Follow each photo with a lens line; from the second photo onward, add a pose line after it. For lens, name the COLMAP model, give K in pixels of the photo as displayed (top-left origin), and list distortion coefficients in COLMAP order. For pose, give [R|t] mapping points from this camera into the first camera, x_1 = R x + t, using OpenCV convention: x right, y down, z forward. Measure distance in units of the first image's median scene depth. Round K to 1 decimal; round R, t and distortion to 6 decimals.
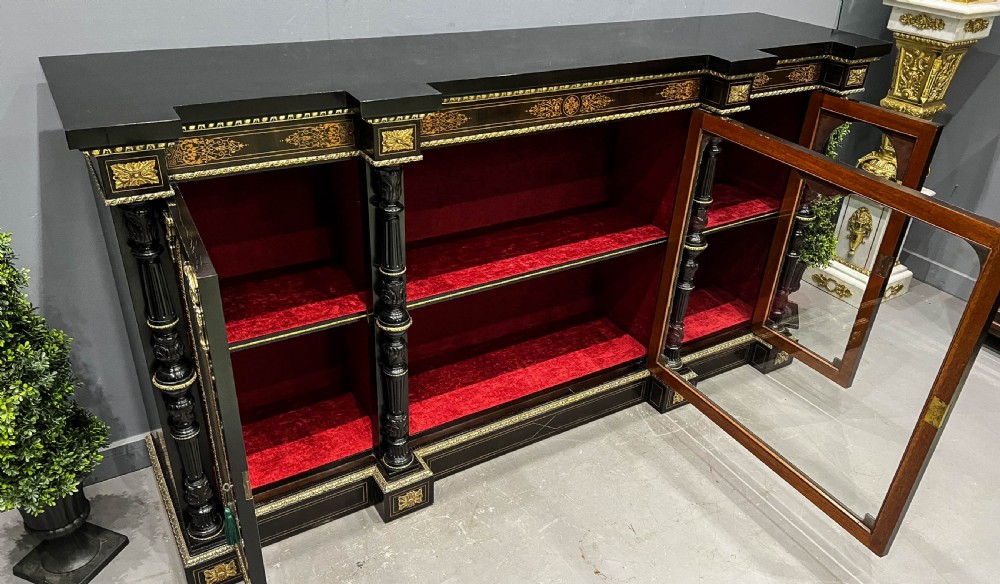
lens RADIAL K [[743.7, 0, 513.2], [0, 743.7, 311.1], [0, 0, 1]] dist [0.033307, -0.011391]
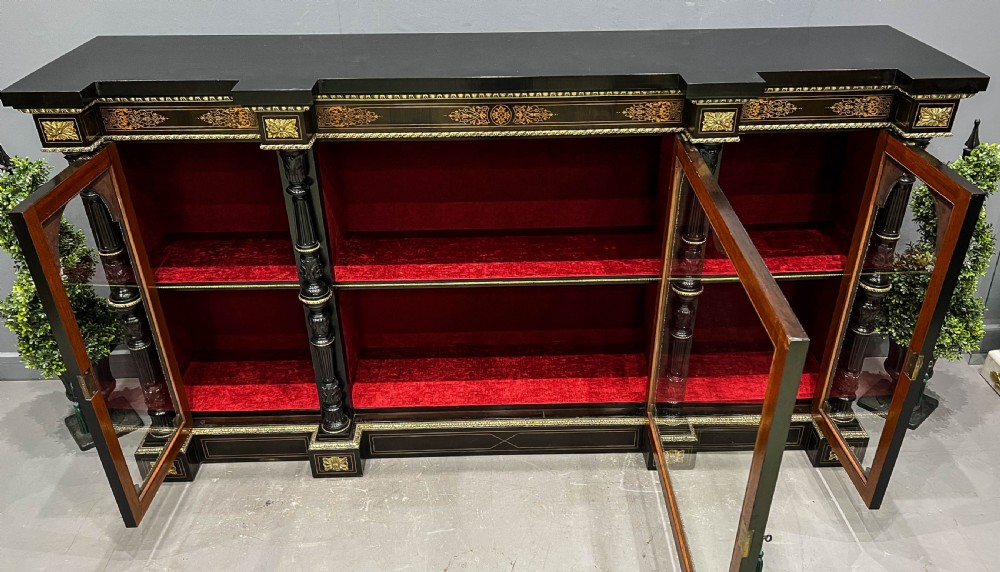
lens RADIAL K [[785.6, 0, 511.3], [0, 785.6, 322.5], [0, 0, 1]] dist [0.039915, -0.036348]
pose [[0.862638, 0.219771, -0.455583, 0.608174], [-0.214862, 0.974591, 0.063302, -0.079782], [0.457919, 0.043281, 0.887940, 0.107228]]
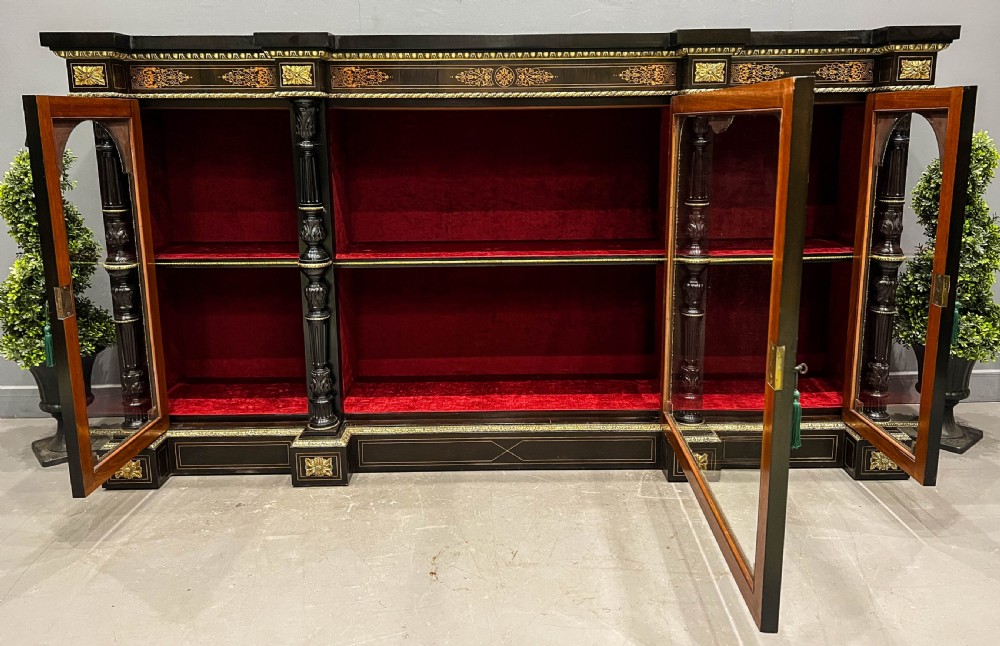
lens RADIAL K [[777.8, 0, 514.6], [0, 777.8, 282.0], [0, 0, 1]] dist [0.031770, -0.022070]
pose [[0.855080, 0.042873, -0.516720, 0.649991], [-0.219567, 0.932750, -0.285952, 0.289103], [0.469711, 0.357966, 0.806989, 0.237874]]
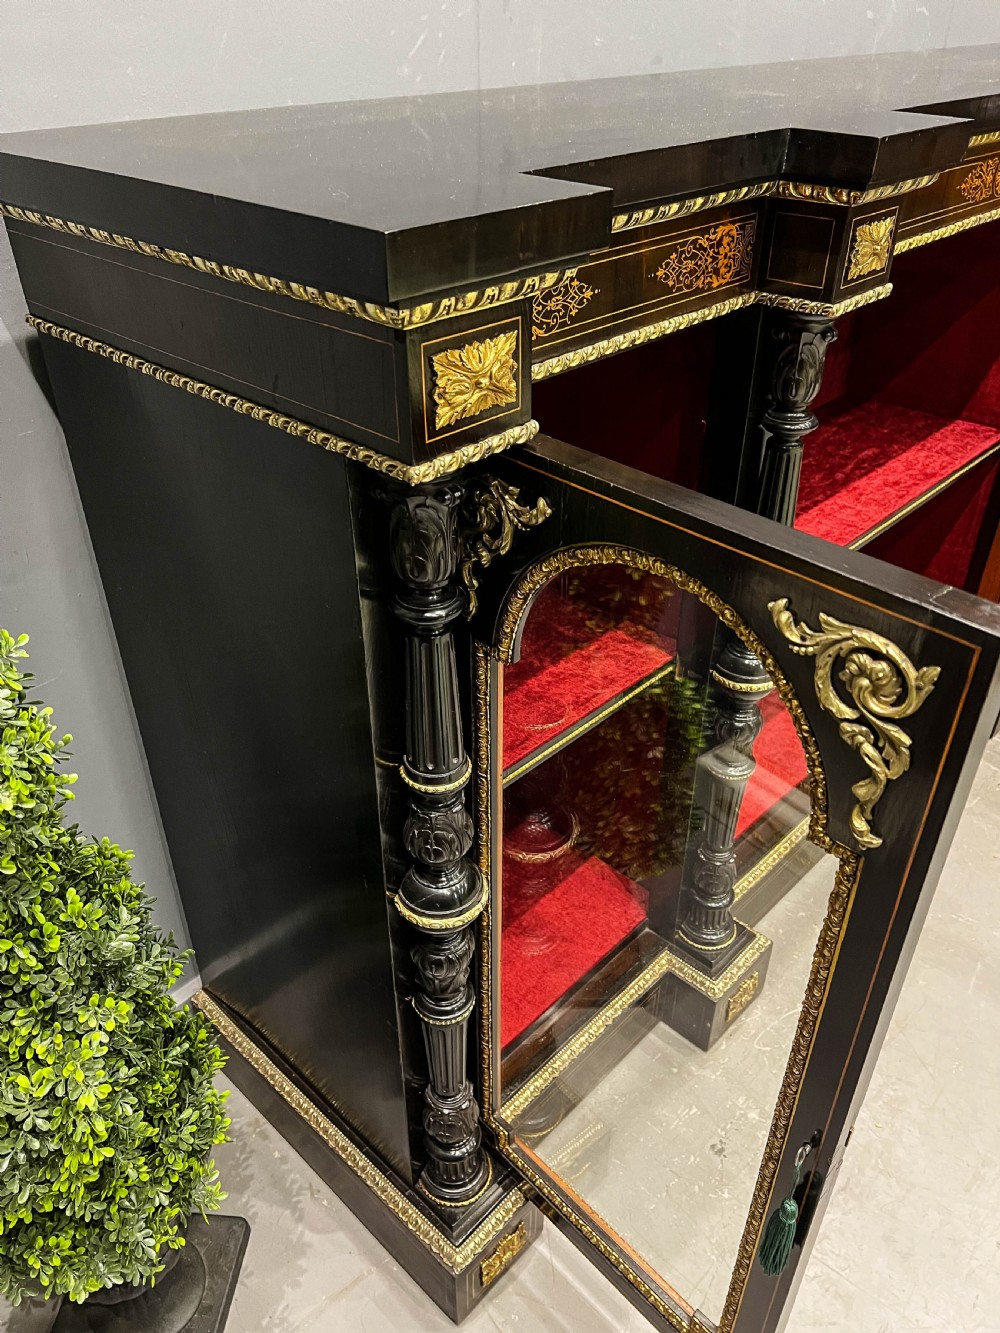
lens RADIAL K [[1006.6, 0, 496.6], [0, 1006.6, 682.8], [0, 0, 1]] dist [0.026233, -0.028735]
pose [[0.967885, -0.187675, 0.167262, -0.419946], [0.175687, 0.980862, 0.083932, -0.058909], [-0.179813, -0.051851, 0.982333, 0.377616]]
